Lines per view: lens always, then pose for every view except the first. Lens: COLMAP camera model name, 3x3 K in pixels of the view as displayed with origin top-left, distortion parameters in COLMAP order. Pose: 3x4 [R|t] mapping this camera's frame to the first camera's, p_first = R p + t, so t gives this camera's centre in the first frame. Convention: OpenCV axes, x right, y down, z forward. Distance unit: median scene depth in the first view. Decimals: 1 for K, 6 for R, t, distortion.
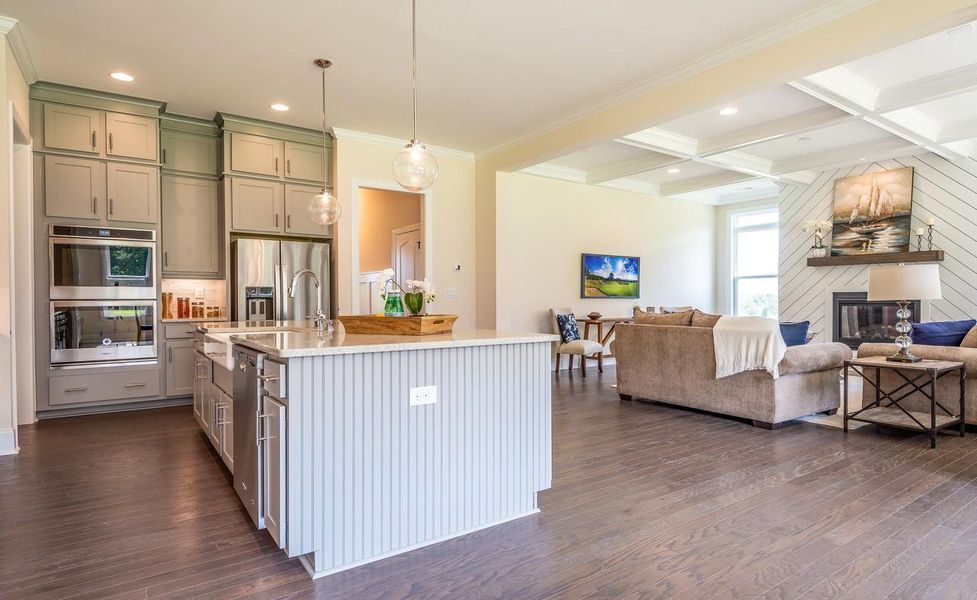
lens RADIAL K [[528.2, 0, 491.6], [0, 528.2, 306.0], [0, 0, 1]] dist [0.005318, -0.004763]
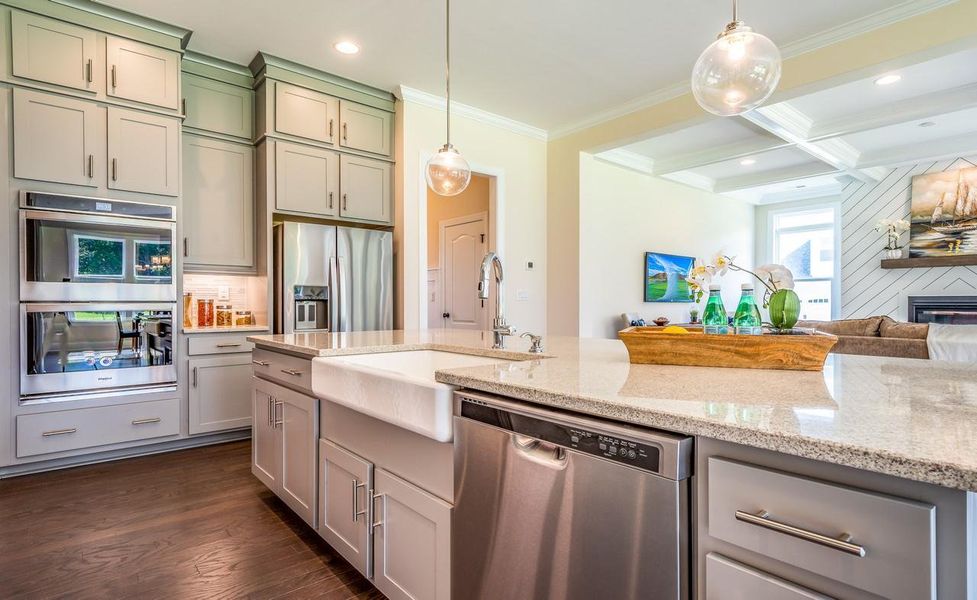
lens RADIAL K [[504.4, 0, 495.0], [0, 504.4, 305.5], [0, 0, 1]] dist [0.001870, 0.002678]
pose [[0.995972, 0.002392, 0.089636, -0.236273], [-0.001755, 0.999973, -0.007186, -0.002547], [-0.089651, 0.007000, 0.995949, 0.246651]]
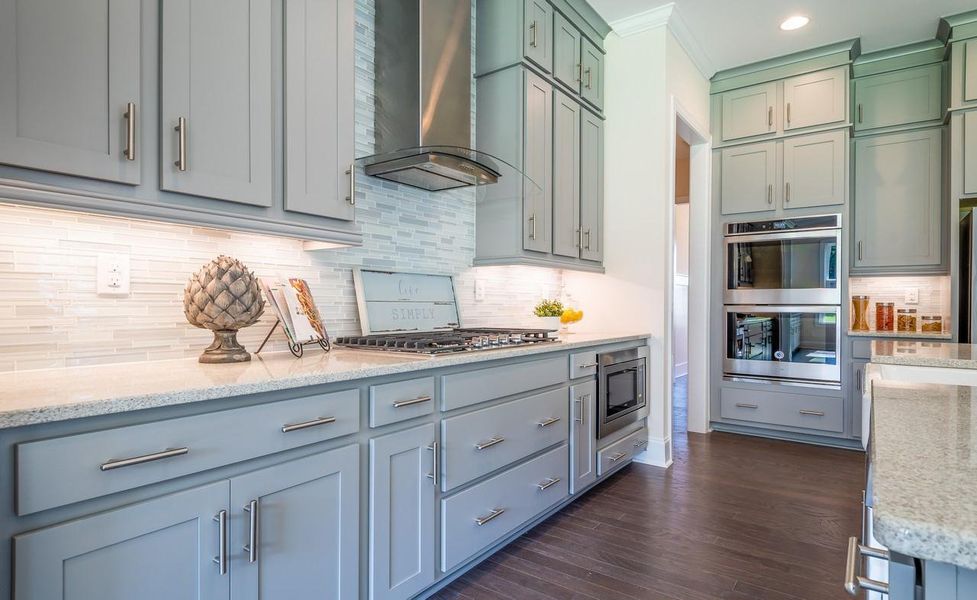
lens RADIAL K [[528.2, 0, 497.2], [0, 528.2, 307.5], [0, 0, 1]] dist [0.005318, -0.004763]
pose [[0.330156, 0.010516, -0.943868, -0.074563], [-0.019108, 0.999807, 0.004456, -0.002179], [0.943733, 0.016564, 0.330294, 0.259914]]
